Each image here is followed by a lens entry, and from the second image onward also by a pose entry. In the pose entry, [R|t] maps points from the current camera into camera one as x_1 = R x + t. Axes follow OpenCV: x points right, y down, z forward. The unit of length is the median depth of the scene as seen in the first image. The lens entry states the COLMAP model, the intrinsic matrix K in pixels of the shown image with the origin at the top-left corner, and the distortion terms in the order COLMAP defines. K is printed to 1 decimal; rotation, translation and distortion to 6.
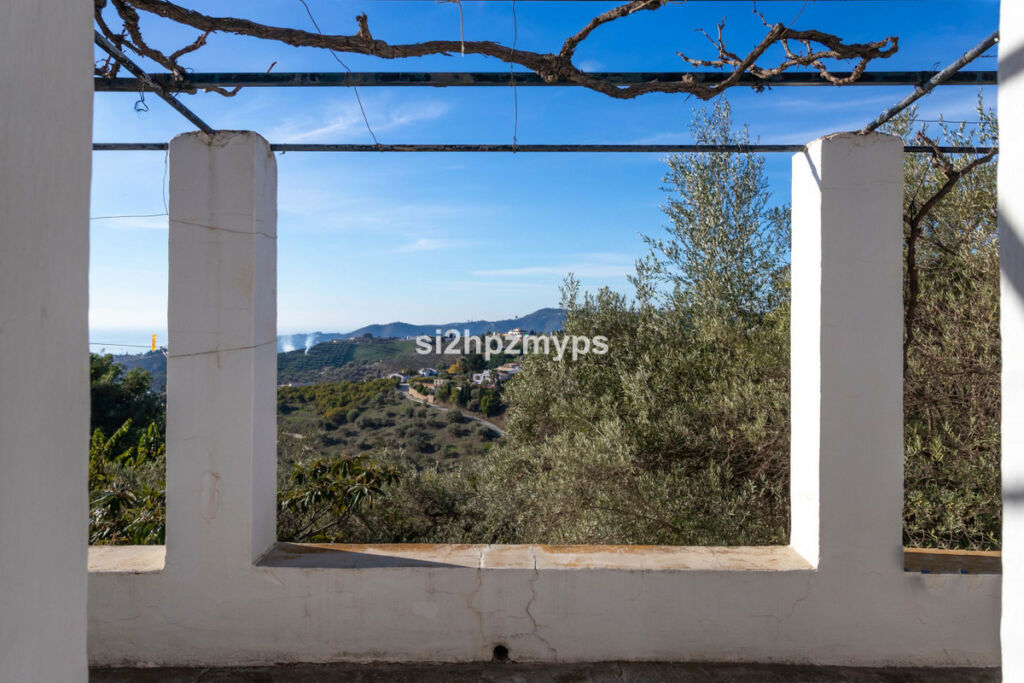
lens RADIAL K [[464.9, 0, 514.8], [0, 464.9, 343.9], [0, 0, 1]] dist [0.001816, 0.000133]
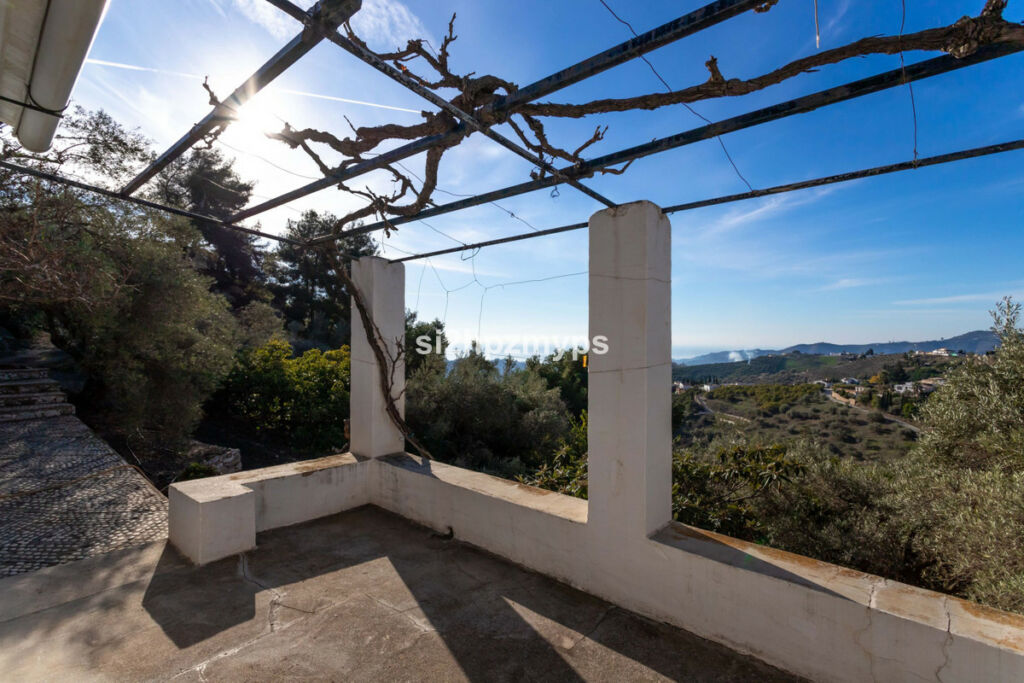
lens RADIAL K [[464.9, 0, 514.8], [0, 464.9, 343.9], [0, 0, 1]] dist [0.001816, 0.000133]
pose [[0.772924, 0.004757, -0.634481, -0.084579], [-0.048880, 0.997447, -0.052068, 0.069801], [0.632613, 0.071258, 0.771183, -0.590361]]
